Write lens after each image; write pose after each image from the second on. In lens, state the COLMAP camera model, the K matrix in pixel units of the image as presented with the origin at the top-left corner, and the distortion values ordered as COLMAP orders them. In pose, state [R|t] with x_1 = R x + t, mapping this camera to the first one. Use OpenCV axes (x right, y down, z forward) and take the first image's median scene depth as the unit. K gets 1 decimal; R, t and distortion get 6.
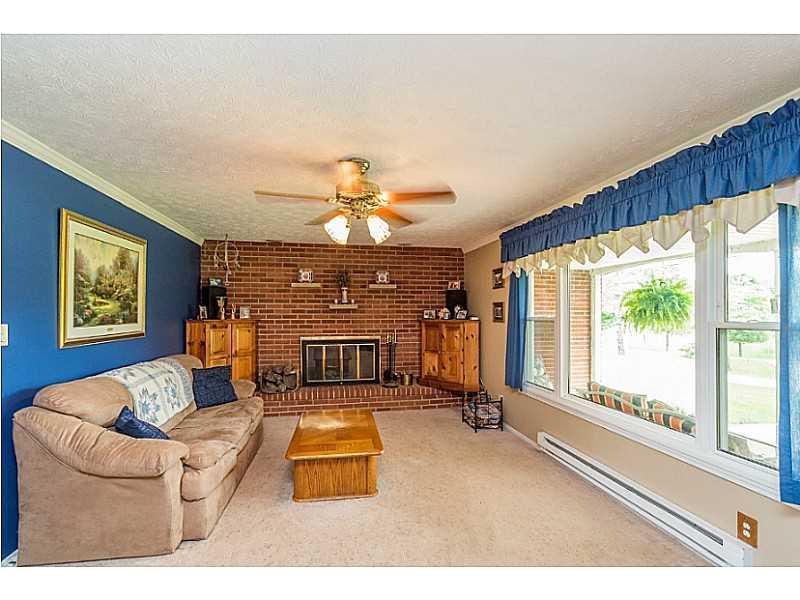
lens RADIAL K [[369.6, 0, 395.9], [0, 369.6, 305.4], [0, 0, 1]] dist [-0.003741, 0.002270]
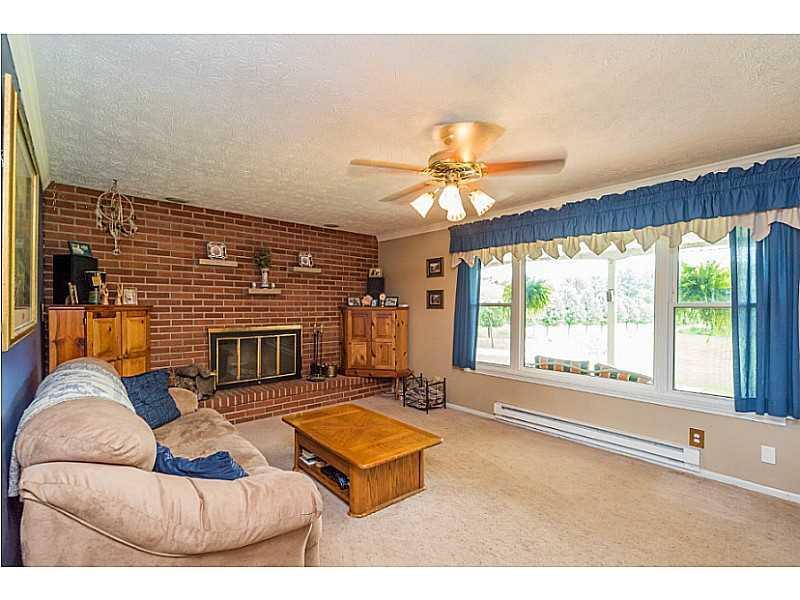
lens RADIAL K [[369.6, 0, 398.0], [0, 369.6, 302.3], [0, 0, 1]] dist [-0.003741, 0.002270]
pose [[0.853460, 0.007522, 0.521104, -0.325415], [-0.013522, 0.999879, 0.007712, 0.018063], [-0.520982, -0.013628, 0.853459, 0.125520]]
